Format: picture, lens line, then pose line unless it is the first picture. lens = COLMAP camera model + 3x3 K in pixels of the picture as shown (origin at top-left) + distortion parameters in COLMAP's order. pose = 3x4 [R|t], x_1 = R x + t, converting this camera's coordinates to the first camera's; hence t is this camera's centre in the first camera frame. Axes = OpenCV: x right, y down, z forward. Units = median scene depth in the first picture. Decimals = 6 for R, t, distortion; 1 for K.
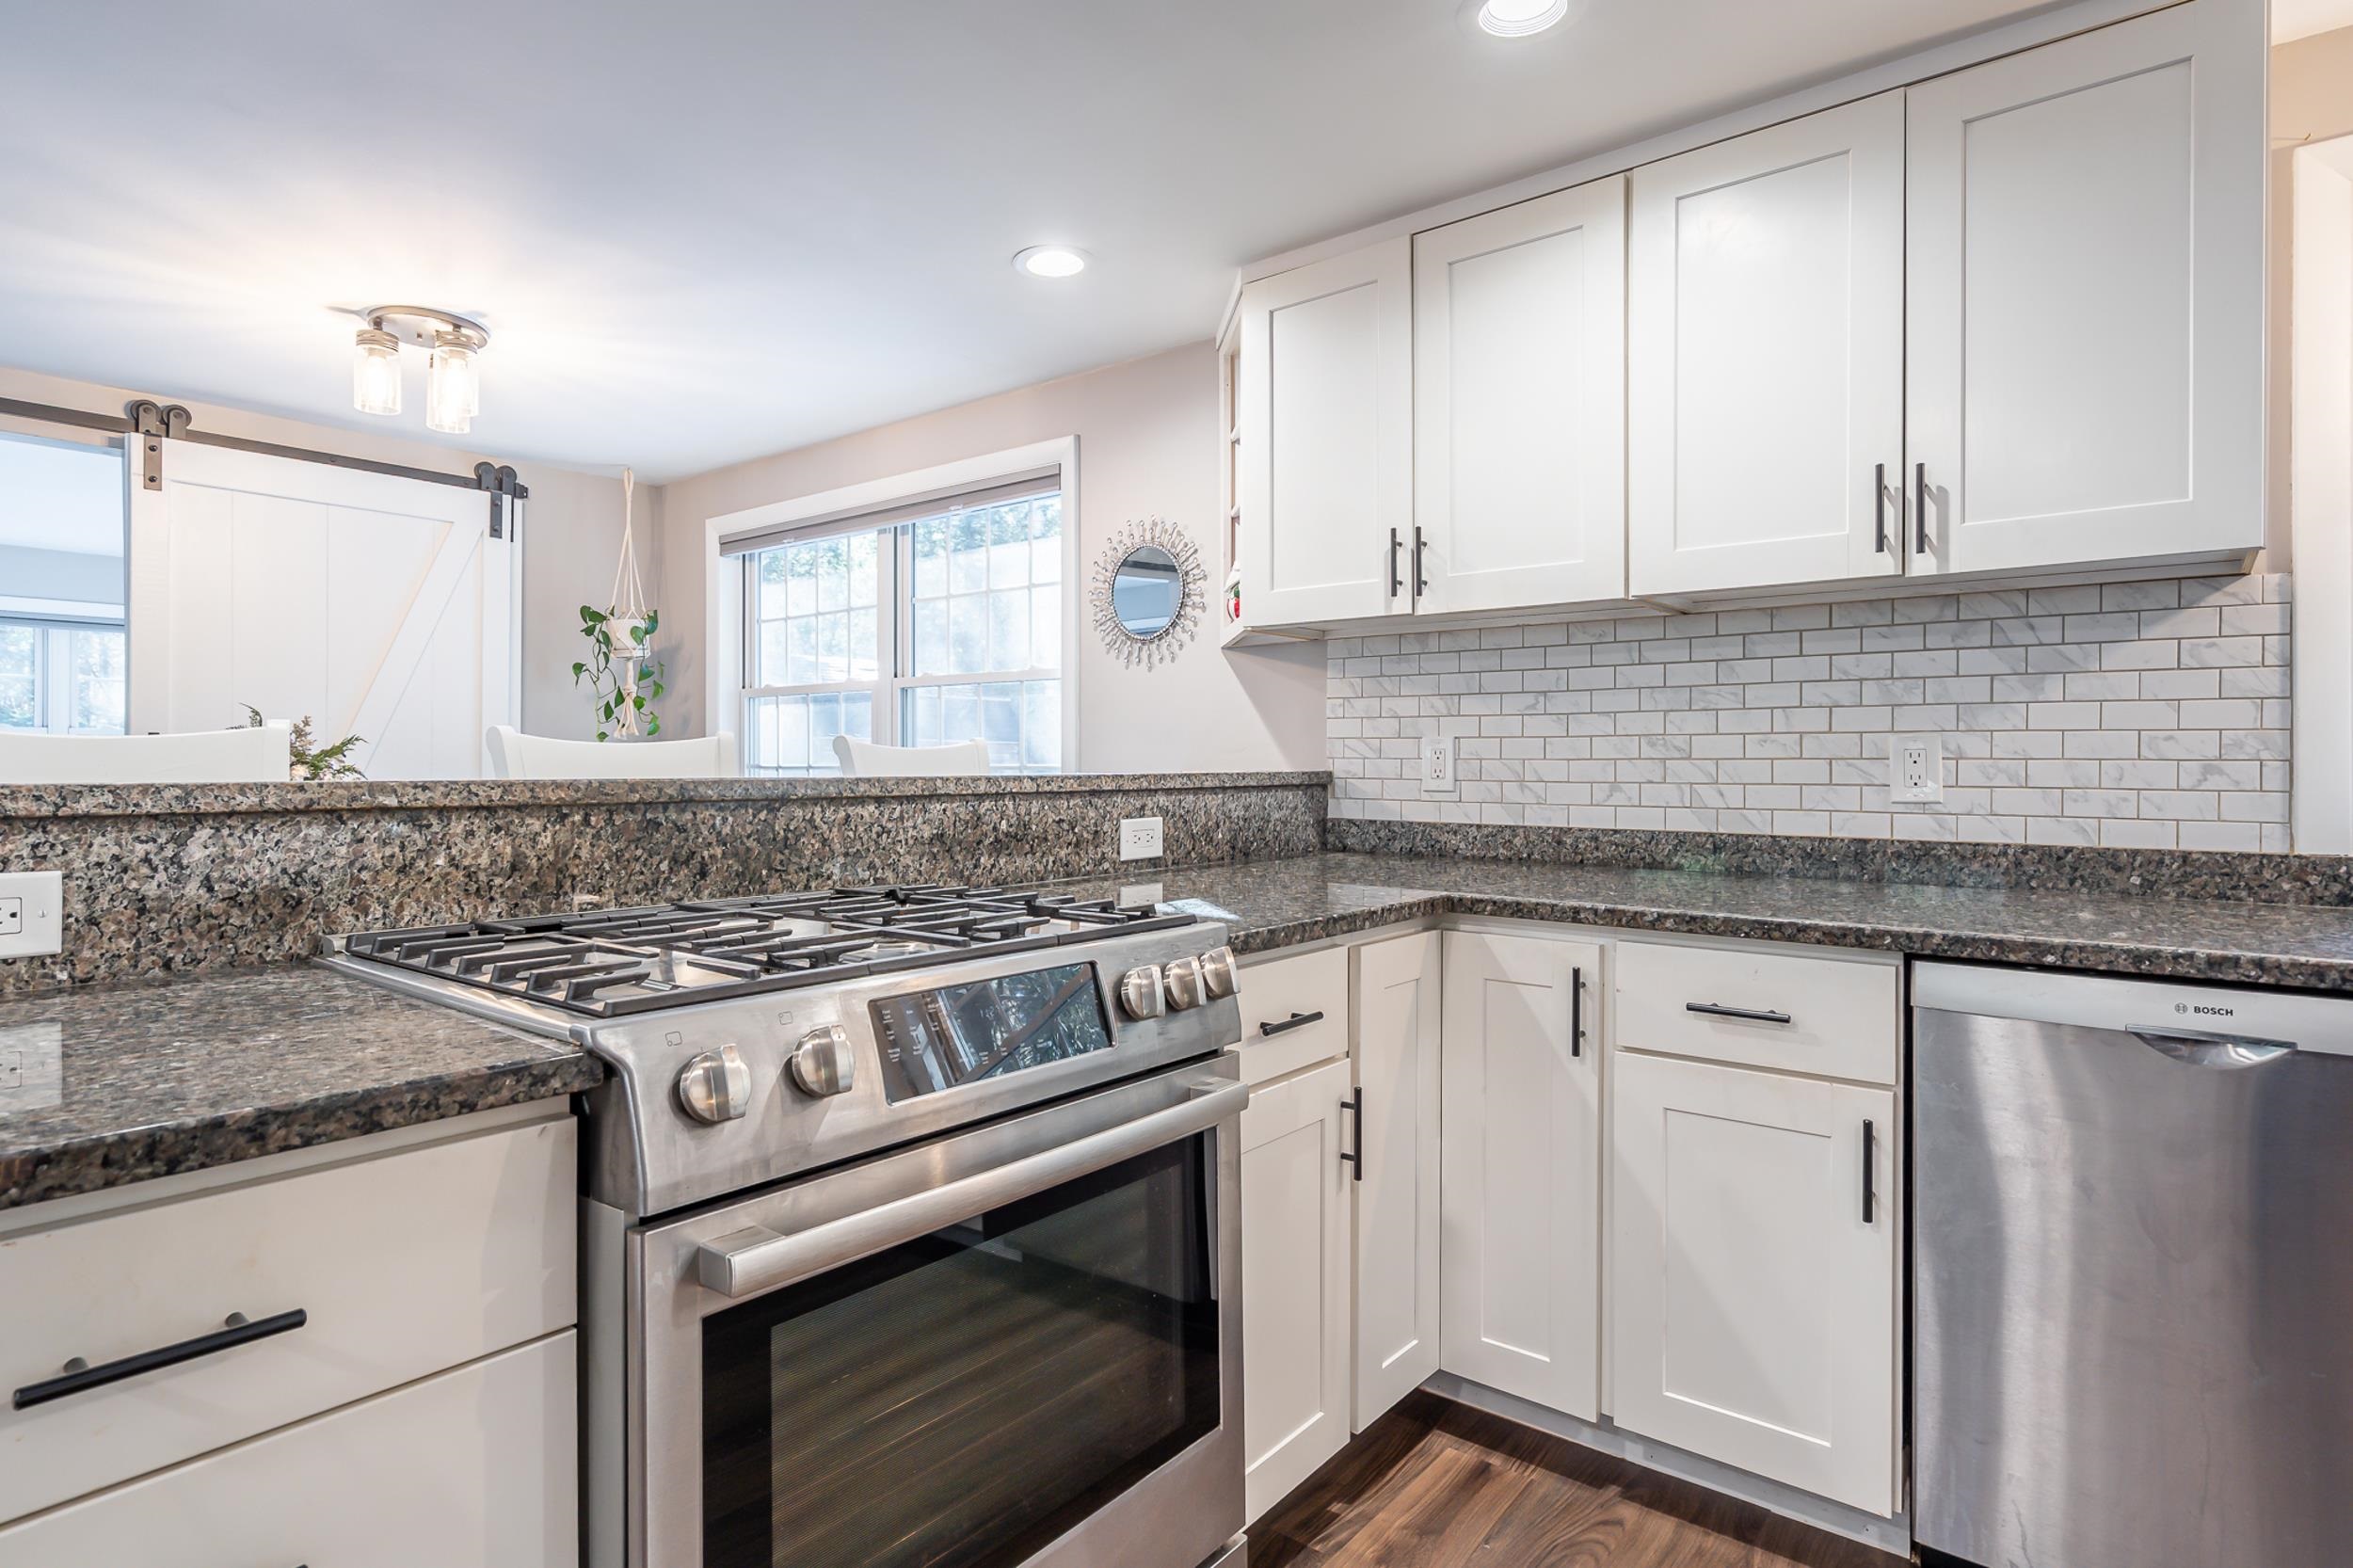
lens RADIAL K [[1236.7, 0, 1181.1], [0, 1236.7, 767.5], [0, 0, 1]] dist [0.003636, -0.000964]
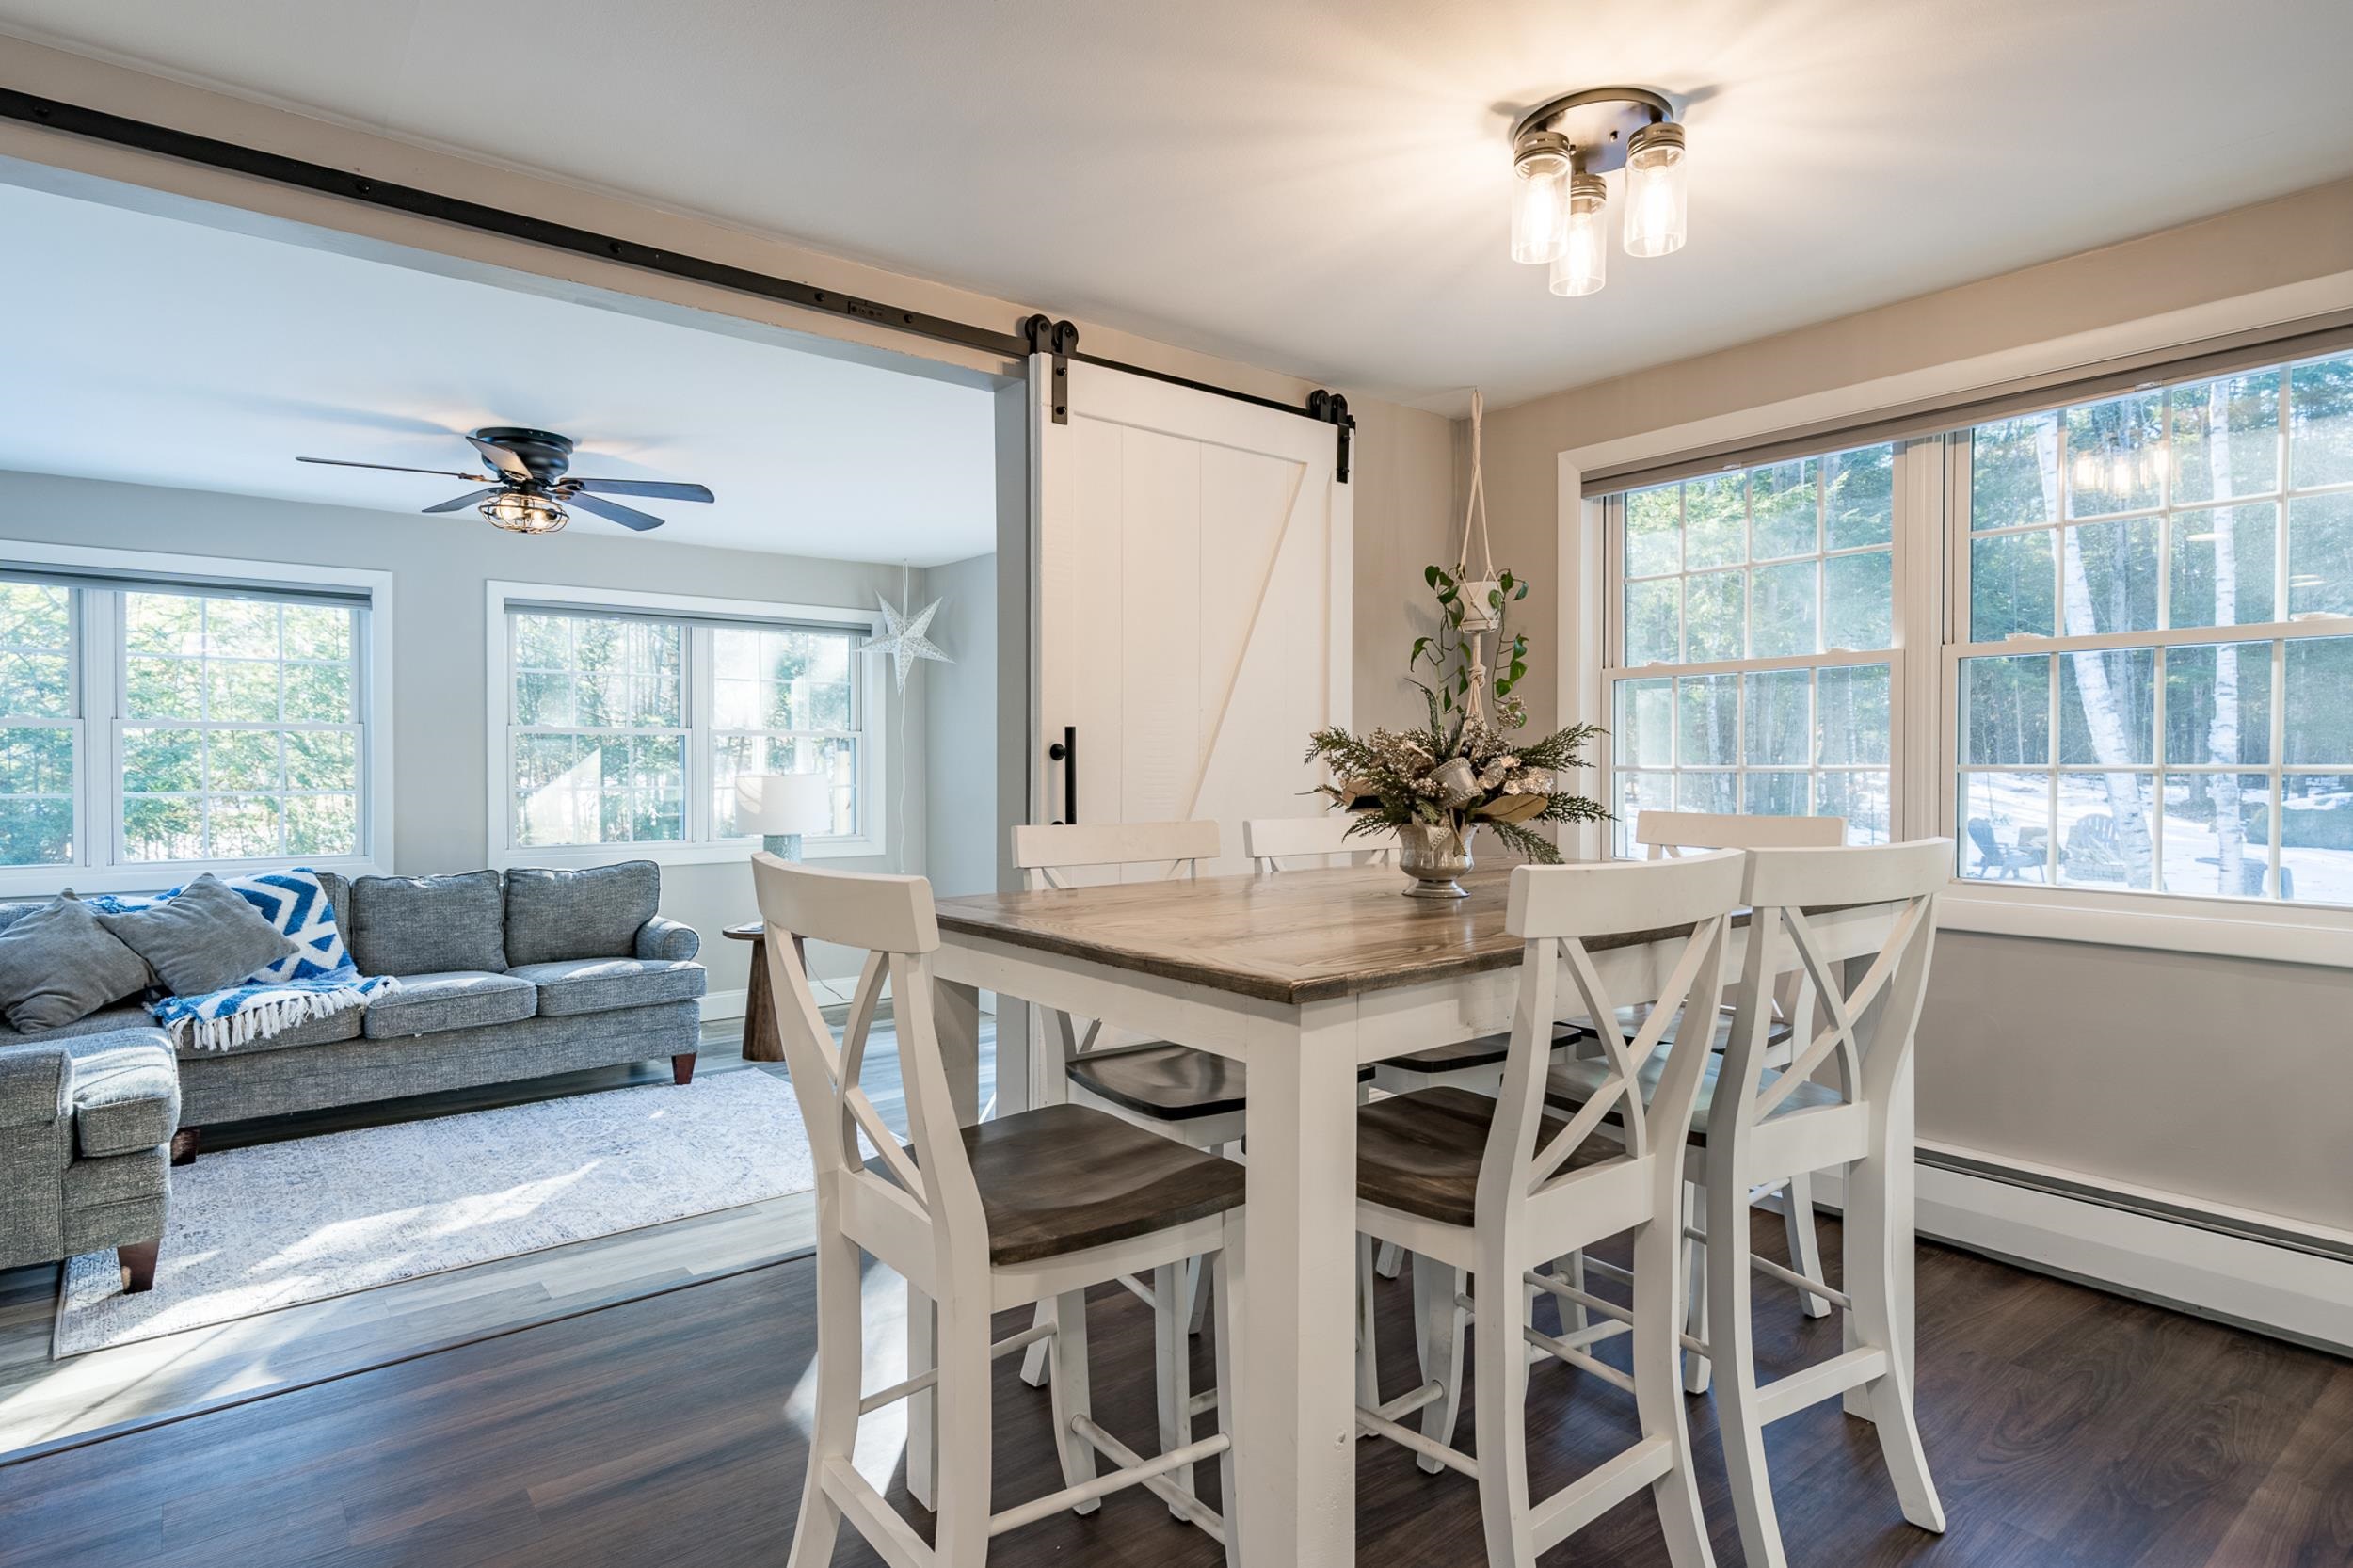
lens RADIAL K [[1236.7, 0, 1154.1], [0, 1236.7, 786.3], [0, 0, 1]] dist [0.003636, -0.000964]
pose [[0.971348, 0.005551, -0.237597, -1.068009], [-0.002372, 0.999904, 0.013663, 0.002445], [0.237650, -0.012708, 0.971268, 0.405333]]
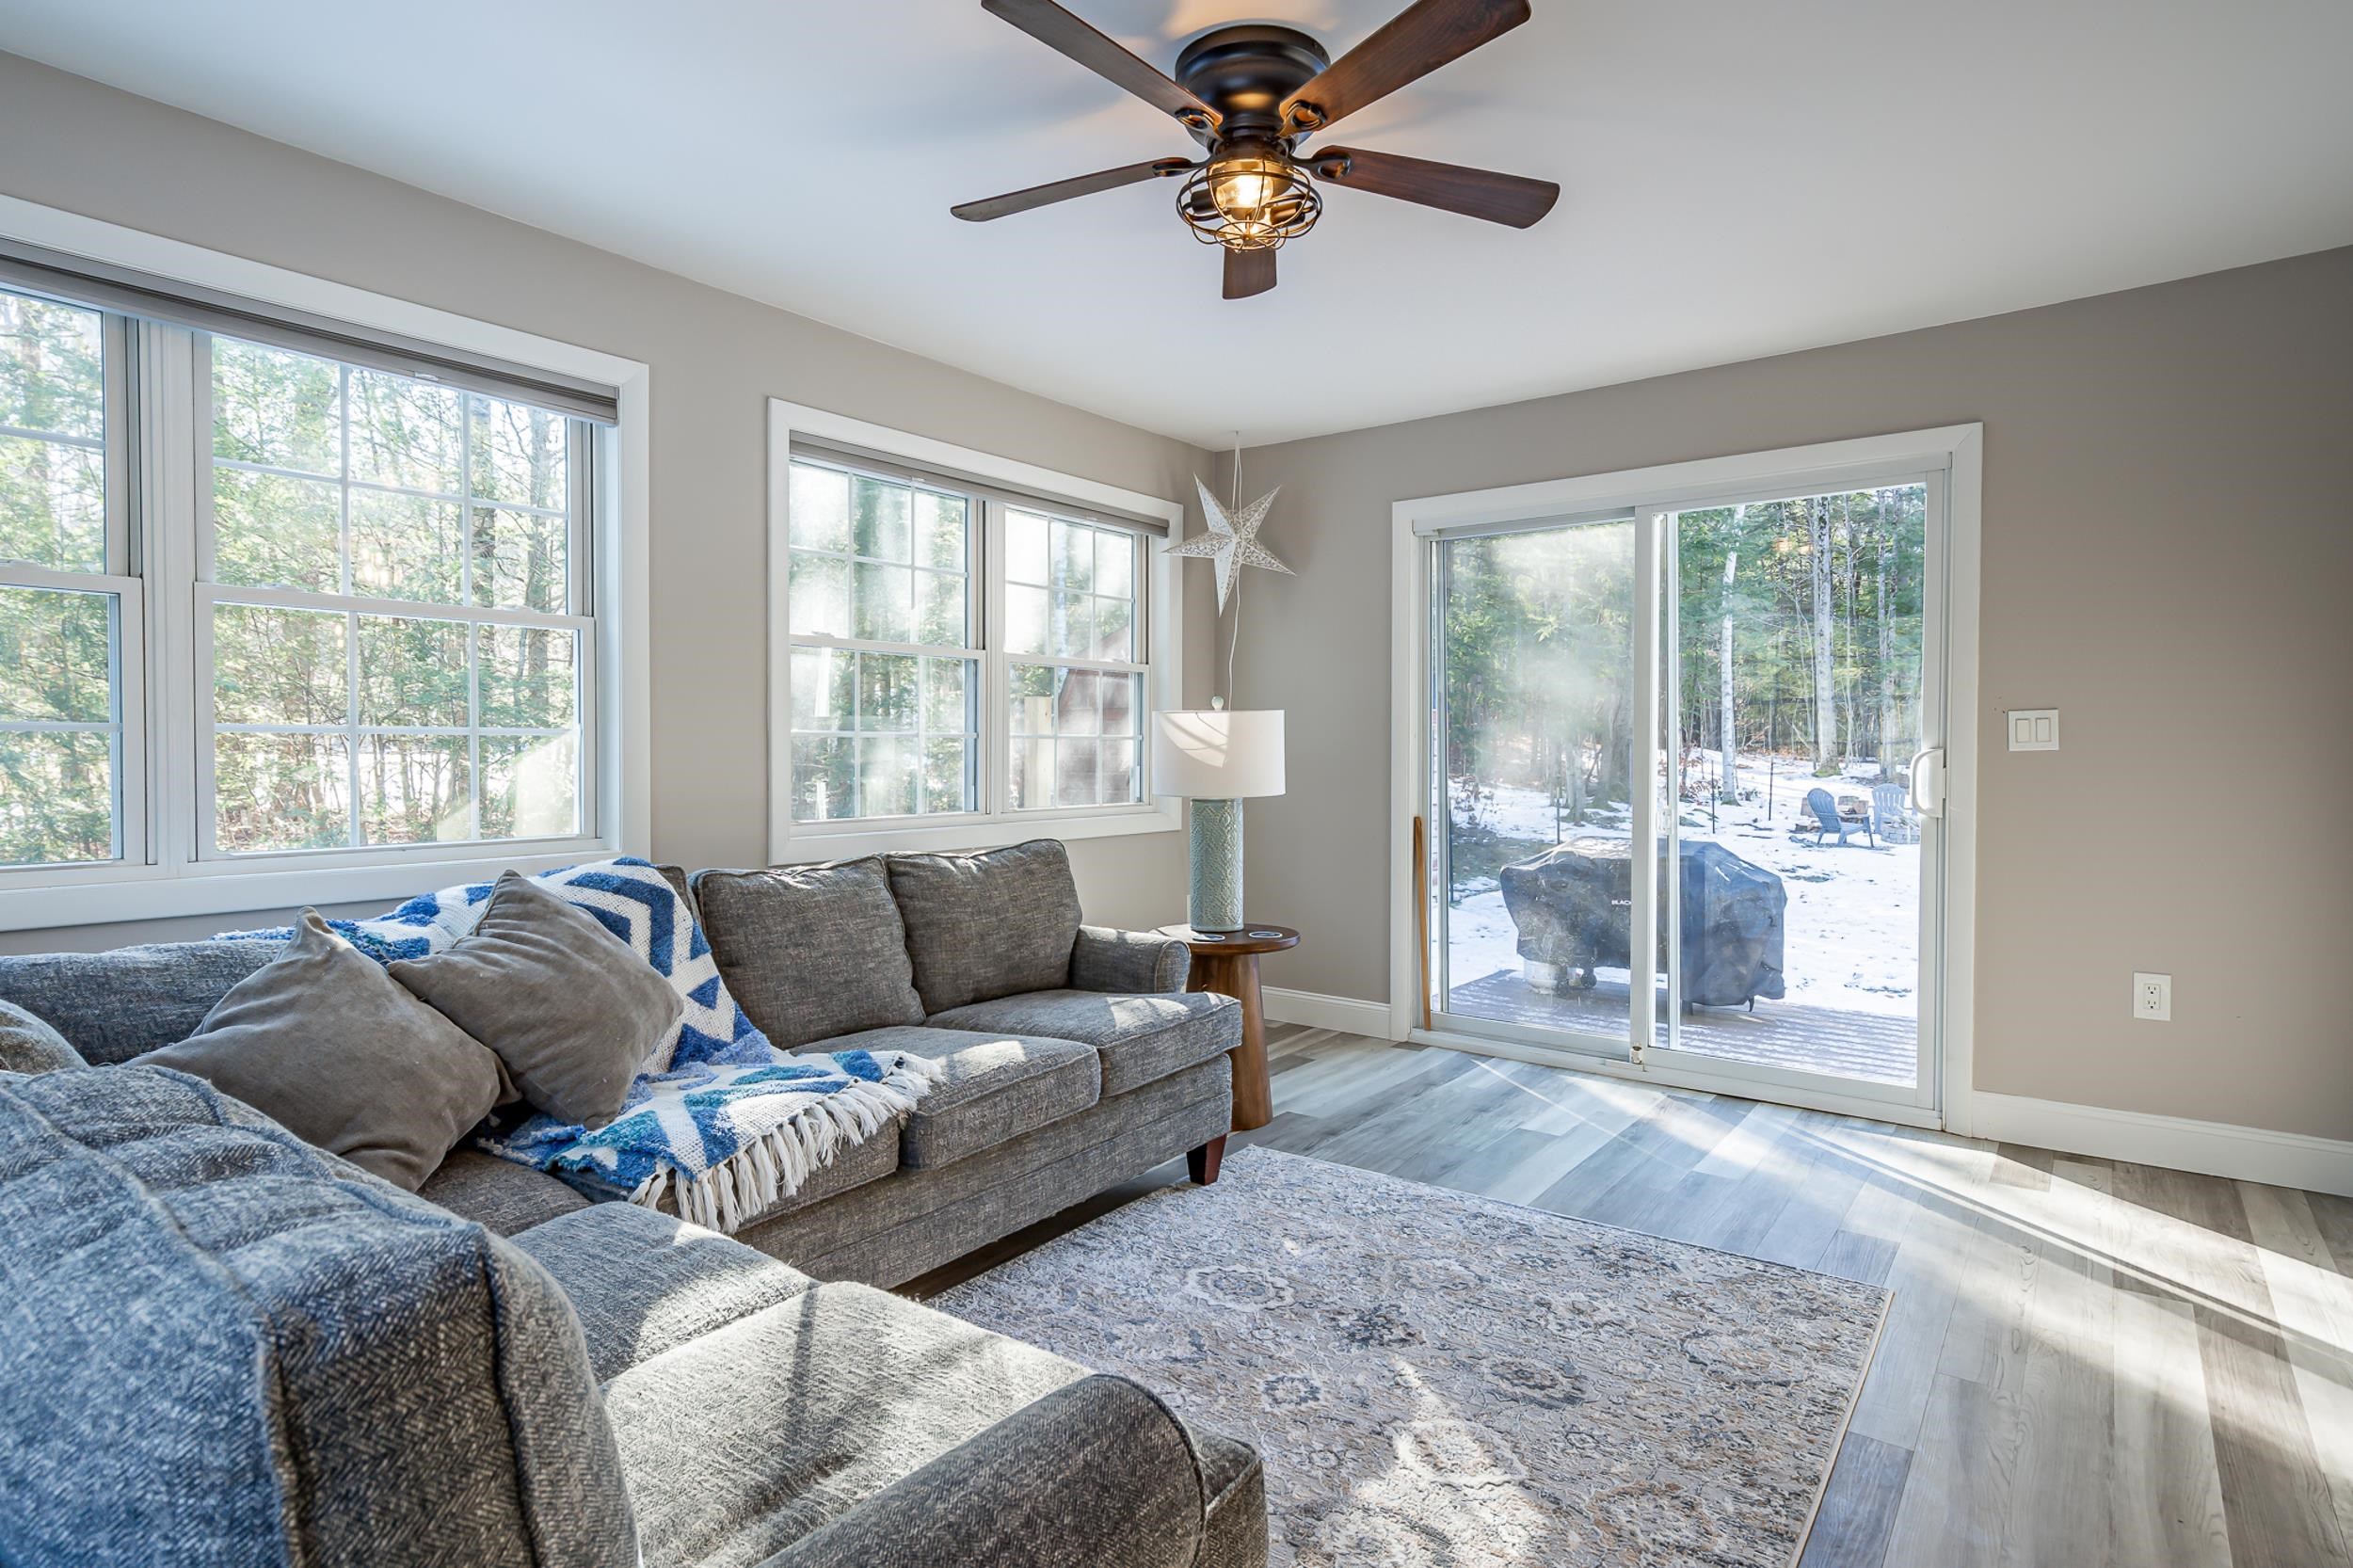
lens RADIAL K [[1236.7, 0, 1176.3], [0, 1236.7, 771.0], [0, 0, 1]] dist [0.003636, -0.000964]
pose [[0.999853, 0.003379, 0.016805, -2.661793], [-0.003644, 0.999869, 0.015739, 0.080332], [-0.016750, -0.015798, 0.999735, 1.009422]]
